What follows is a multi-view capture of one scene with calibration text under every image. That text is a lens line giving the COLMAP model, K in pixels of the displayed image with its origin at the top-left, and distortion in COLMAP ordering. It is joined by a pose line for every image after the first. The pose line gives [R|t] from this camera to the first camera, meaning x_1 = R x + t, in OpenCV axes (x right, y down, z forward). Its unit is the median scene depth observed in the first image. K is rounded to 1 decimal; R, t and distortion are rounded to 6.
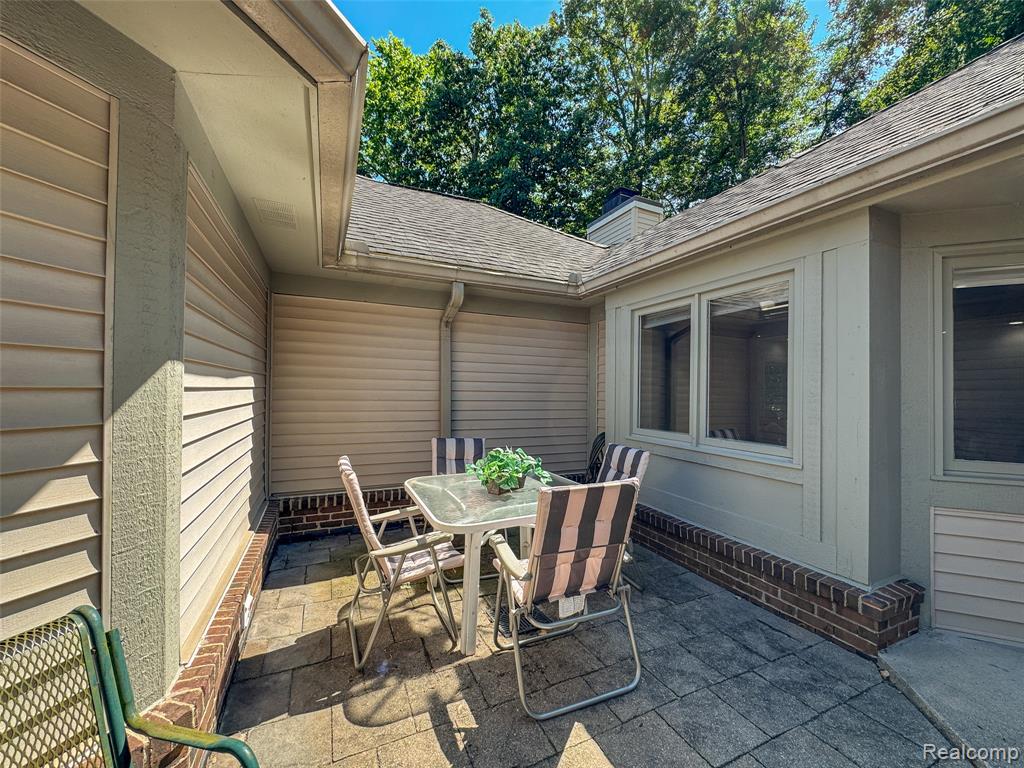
lens RADIAL K [[411.2, 0, 513.2], [0, 411.2, 385.7], [0, 0, 1]] dist [0.002285, -0.004661]
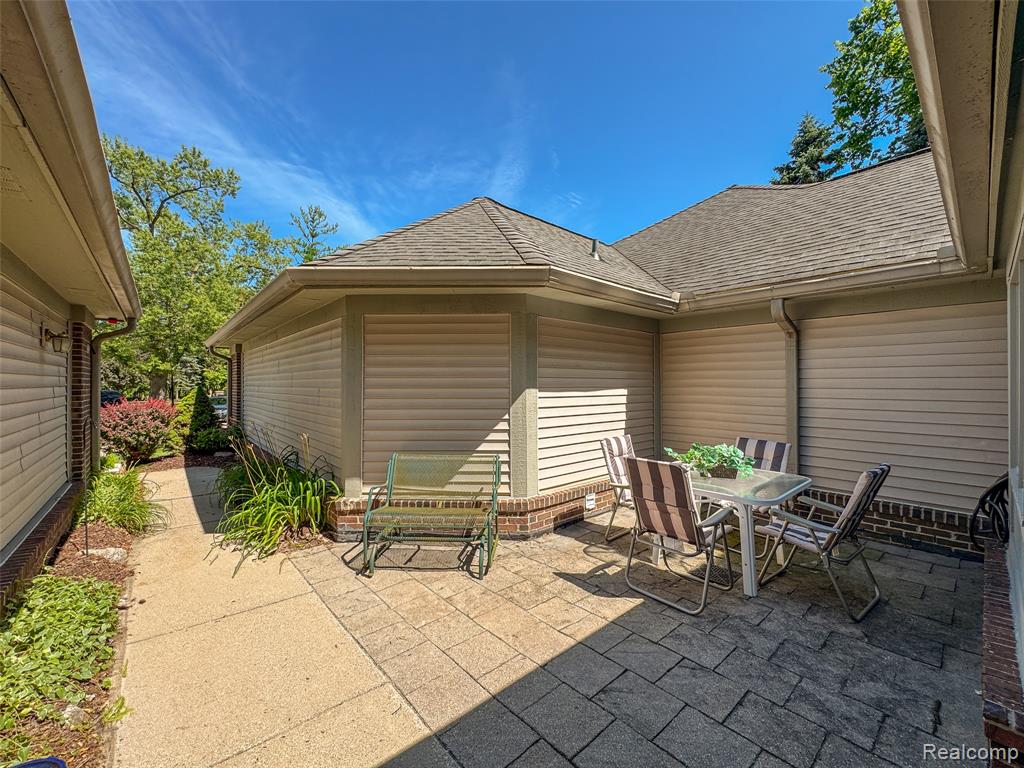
lens RADIAL K [[405.1, 0, 507.6], [0, 405.1, 383.0], [0, 0, 1]] dist [0.000515, 0.000033]
pose [[0.278814, -0.018204, -0.960173, 0.770887], [0.013349, 0.999797, -0.015079, -0.022440], [0.960252, -0.008613, 0.279000, 0.005999]]
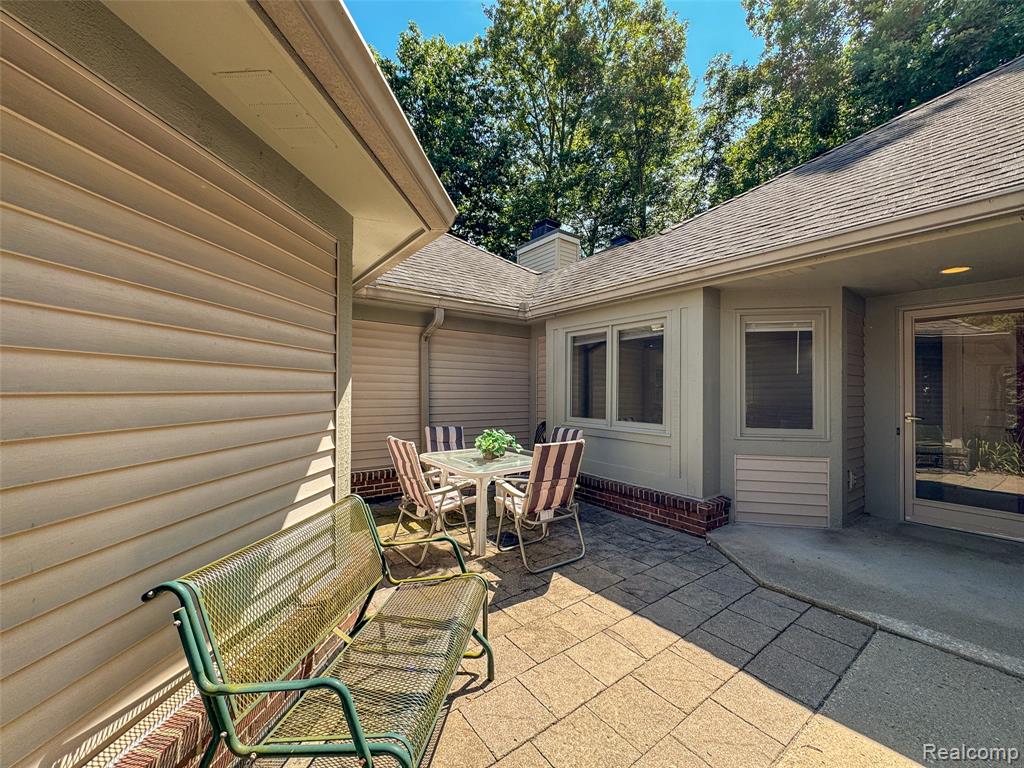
lens RADIAL K [[410.7, 0, 515.3], [0, 410.7, 386.1], [0, 0, 1]] dist [-0.000526, 0.000091]
pose [[0.977566, -0.002960, 0.210609, -0.191797], [0.002311, 0.999992, 0.003327, -0.007534], [-0.210617, -0.002766, 0.977565, -0.359720]]
